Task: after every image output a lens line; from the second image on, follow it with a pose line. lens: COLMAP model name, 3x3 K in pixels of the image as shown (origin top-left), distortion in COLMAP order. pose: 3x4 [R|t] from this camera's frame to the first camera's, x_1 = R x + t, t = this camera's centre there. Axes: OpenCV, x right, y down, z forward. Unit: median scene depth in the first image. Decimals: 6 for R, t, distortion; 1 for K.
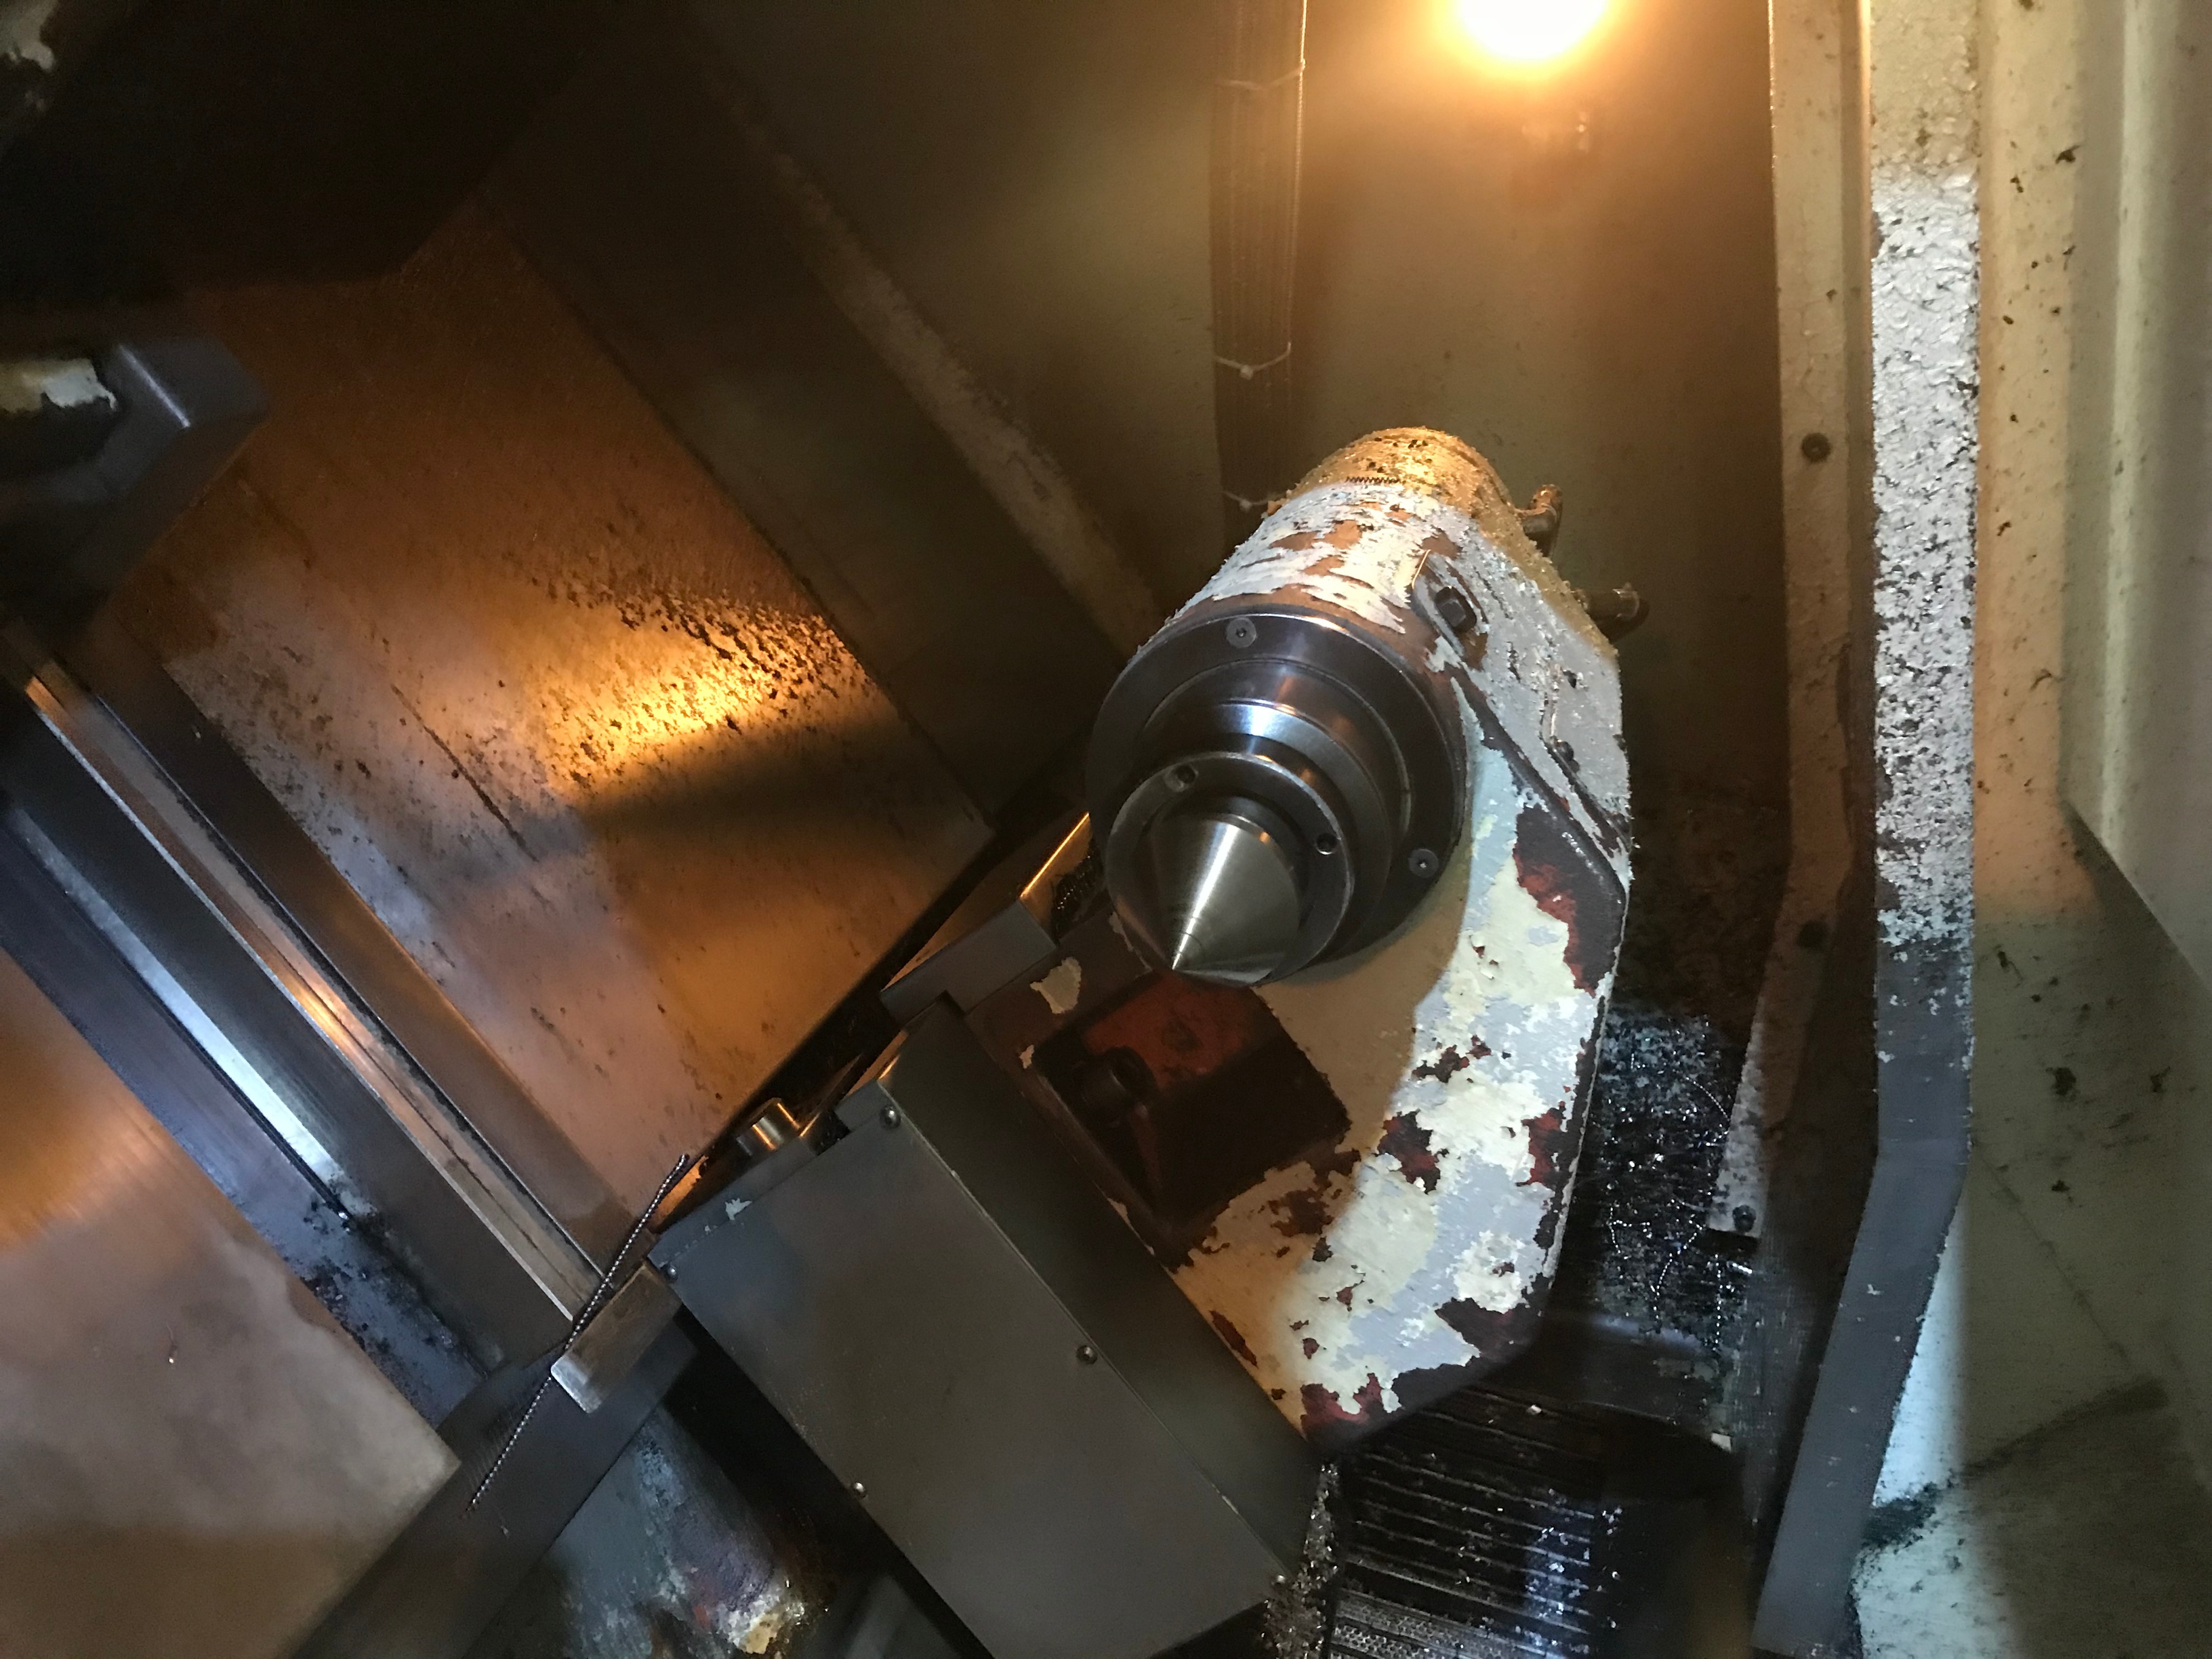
lens RADIAL K [[1959.9, 0, 1115.1], [0, 1959.9, 873.7], [0, 0, 1]] dist [0.146508, -0.203288]
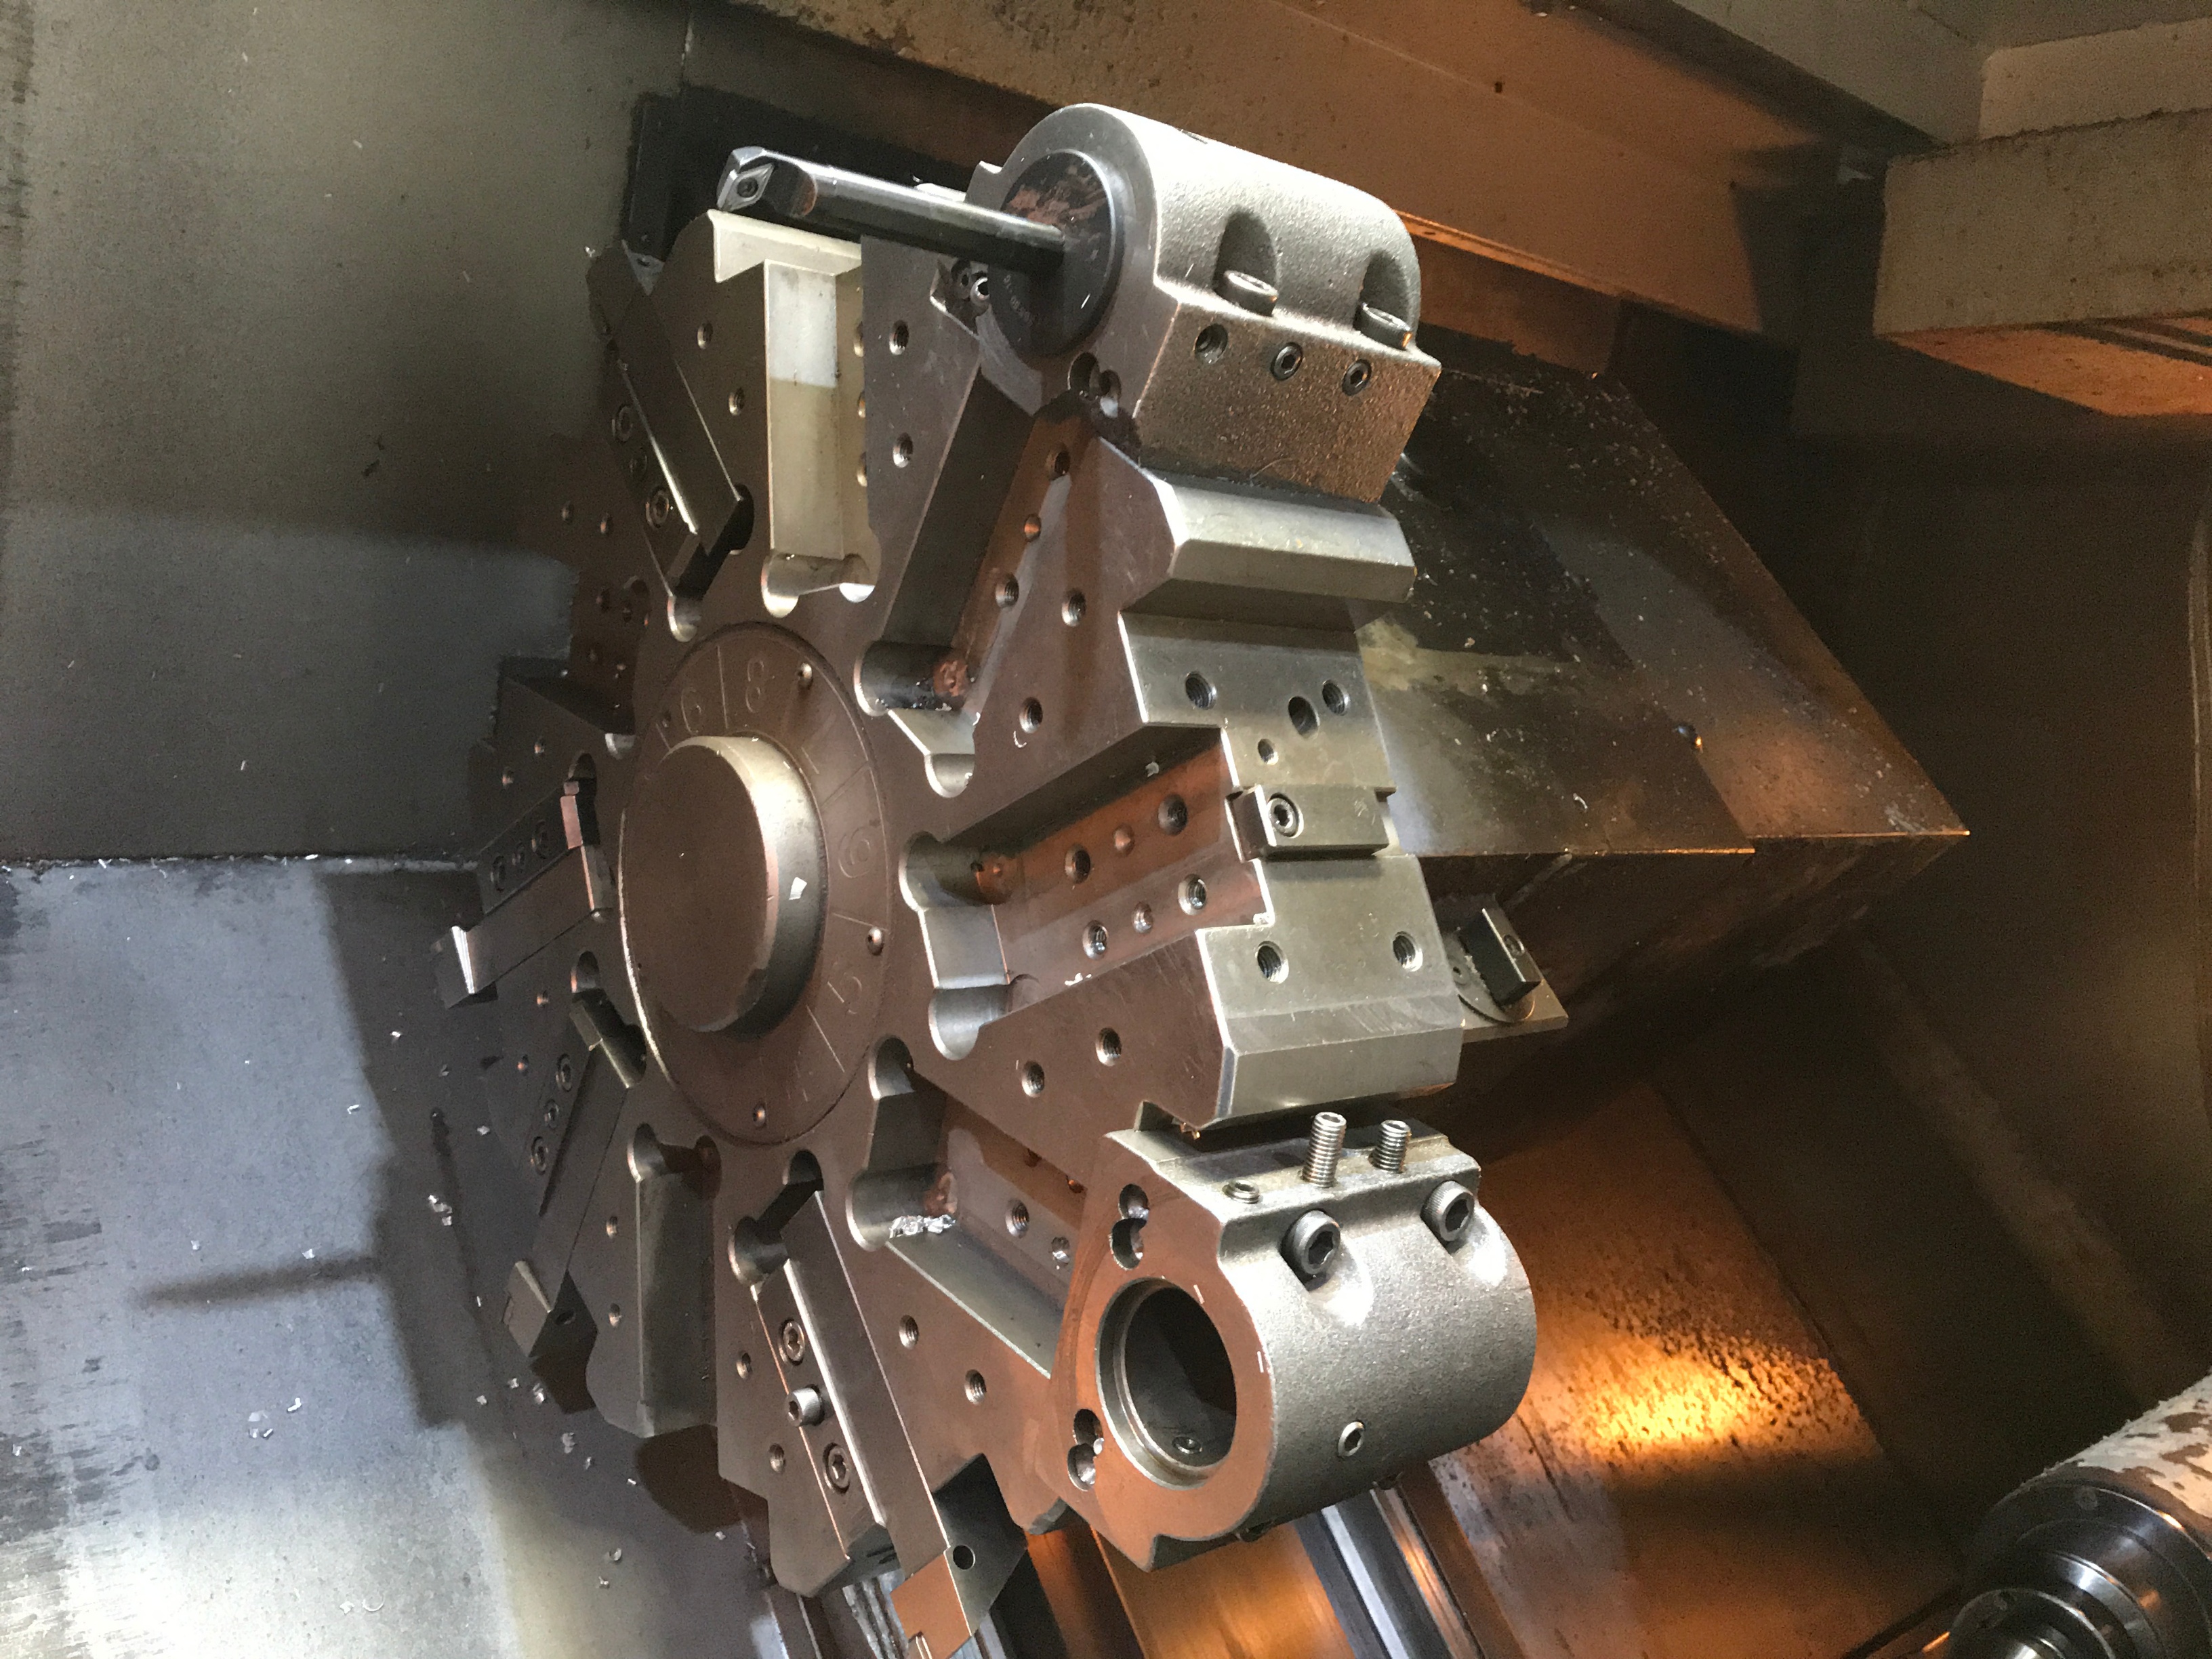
lens RADIAL K [[1959.9, 0, 1115.1], [0, 1959.9, 873.7], [0, 0, 1]] dist [0.146508, -0.203288]
pose [[0.851005, 0.071976, -0.520202, 0.126229], [-0.216053, 0.950835, -0.221885, -0.052856], [0.478656, 0.301217, 0.824716, -0.435191]]
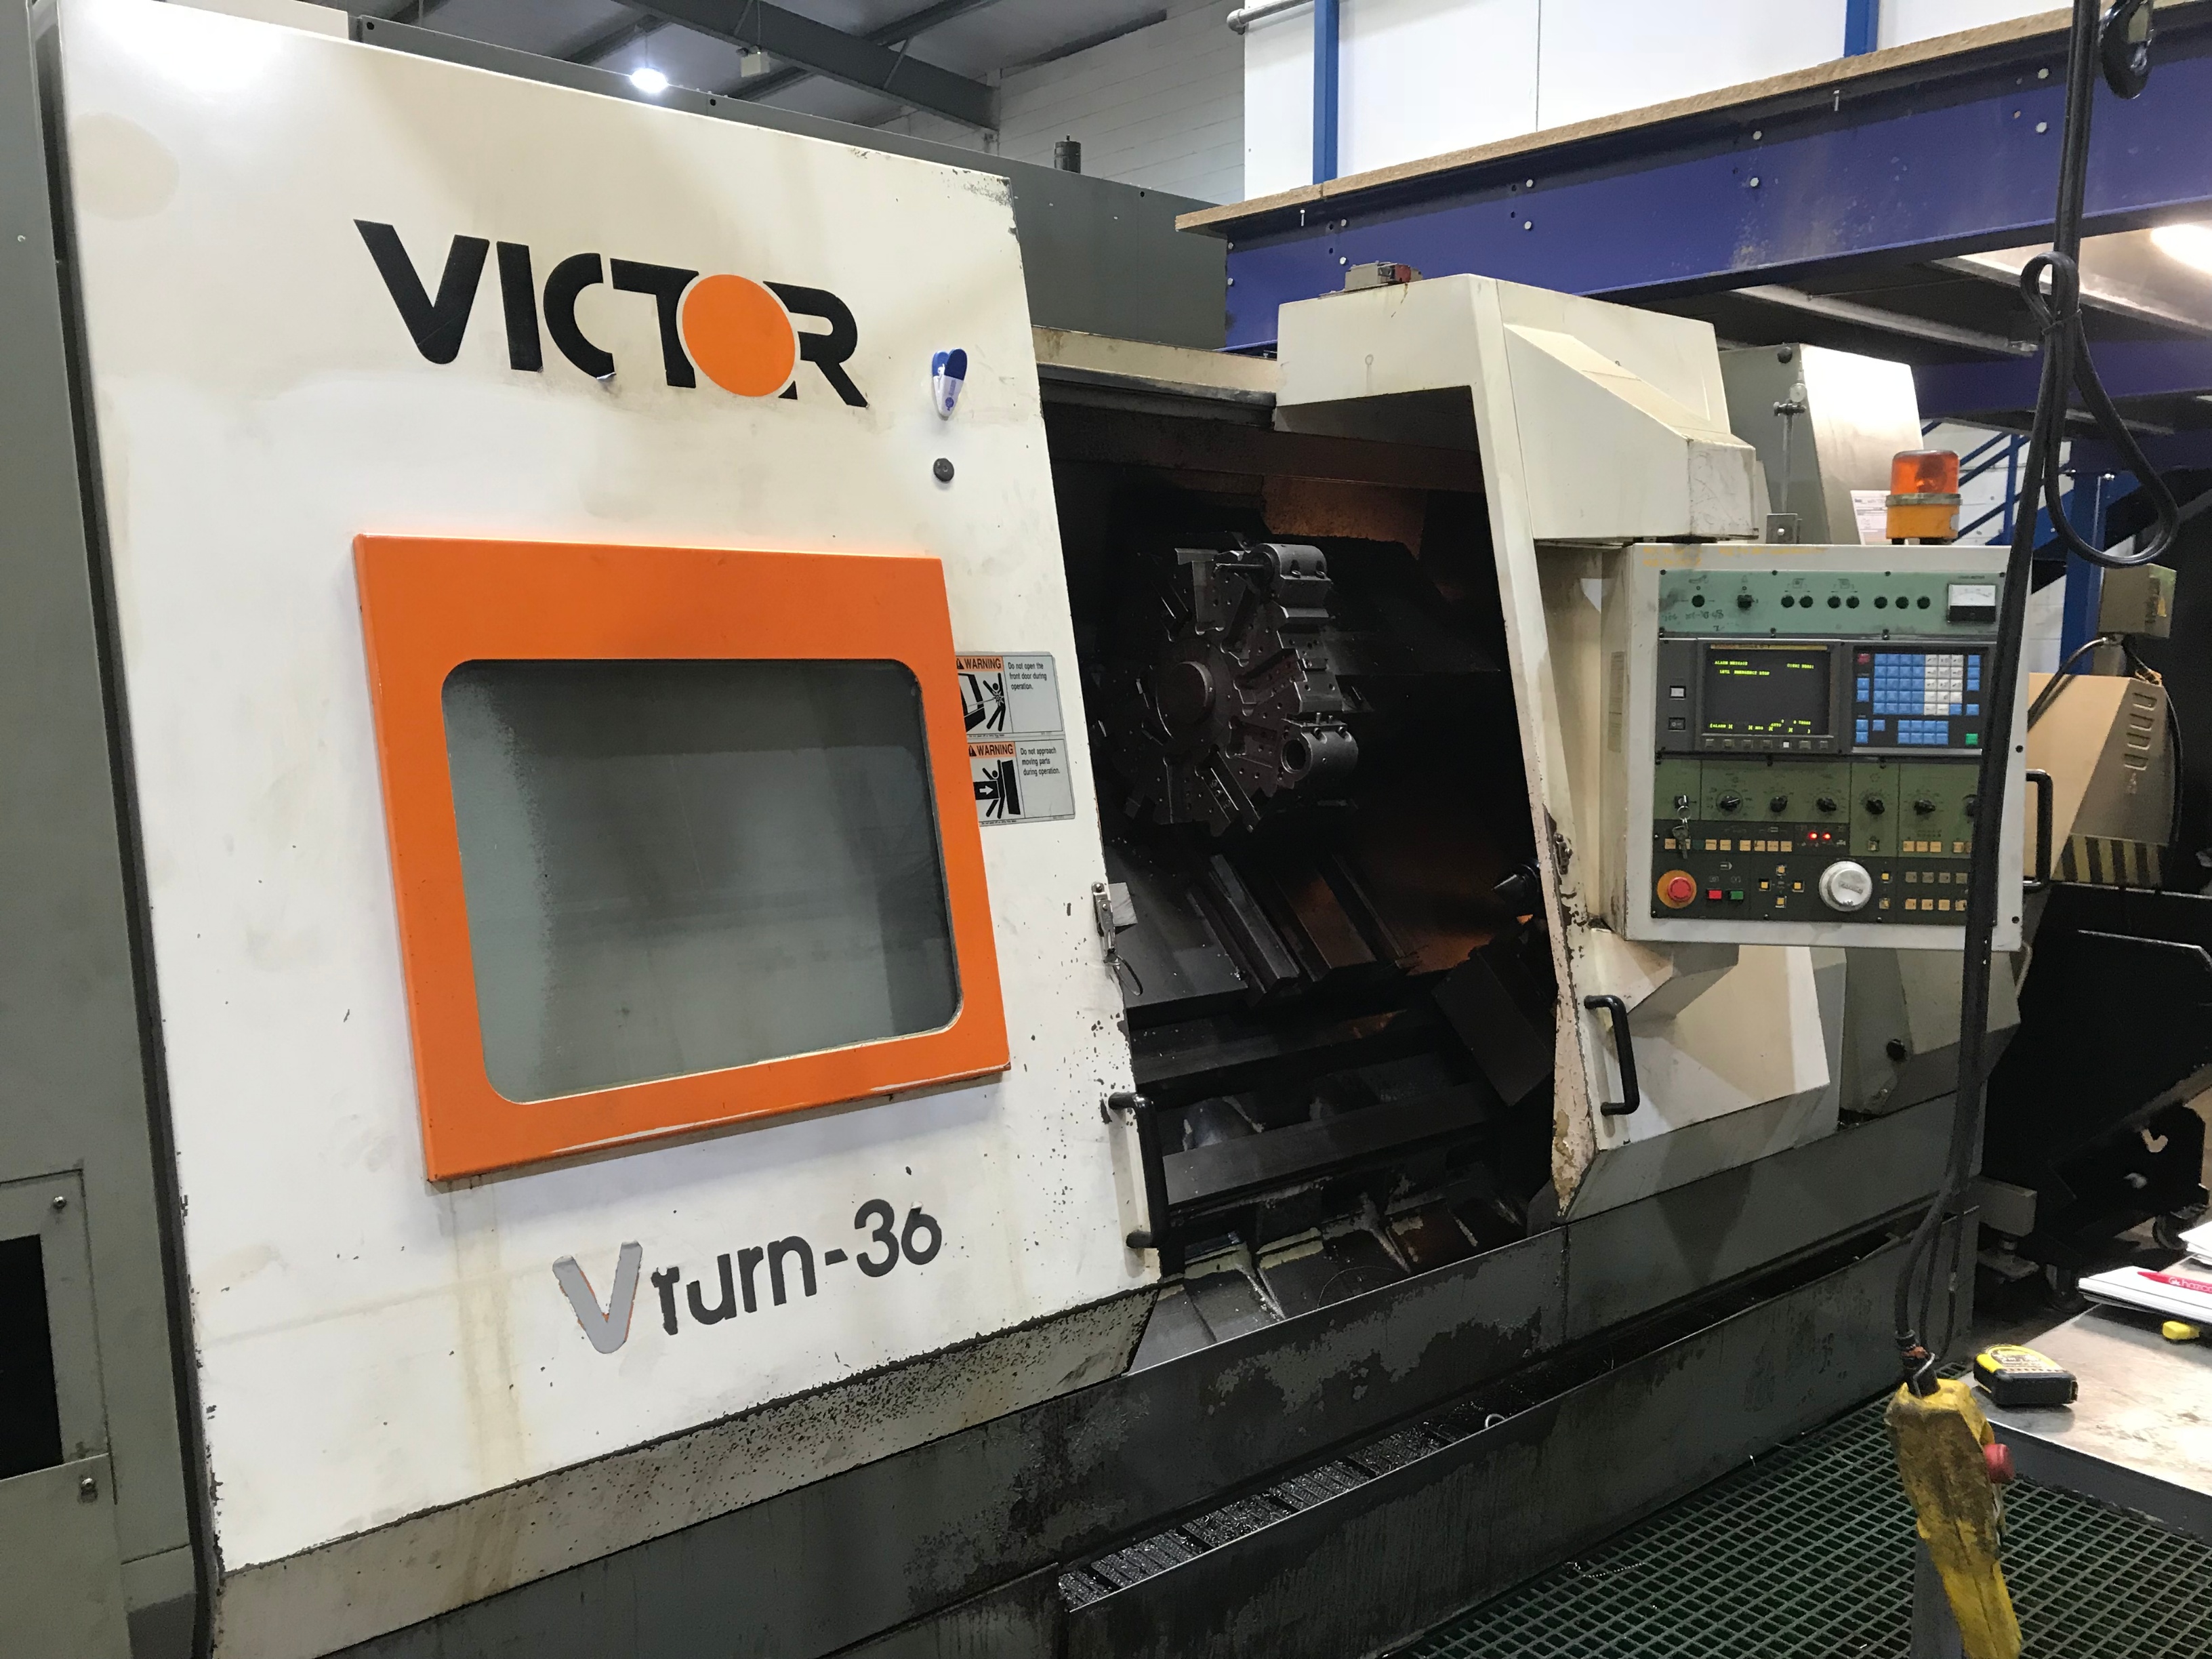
lens RADIAL K [[1959.9, 0, 1115.1], [0, 1959.9, 873.7], [0, 0, 1]] dist [0.146508, -0.203288]
pose [[0.840511, 0.014041, -0.541612, 2.958810], [-0.157456, 0.962847, -0.219391, 2.103673], [0.518409, 0.269681, 0.811495, -5.499769]]
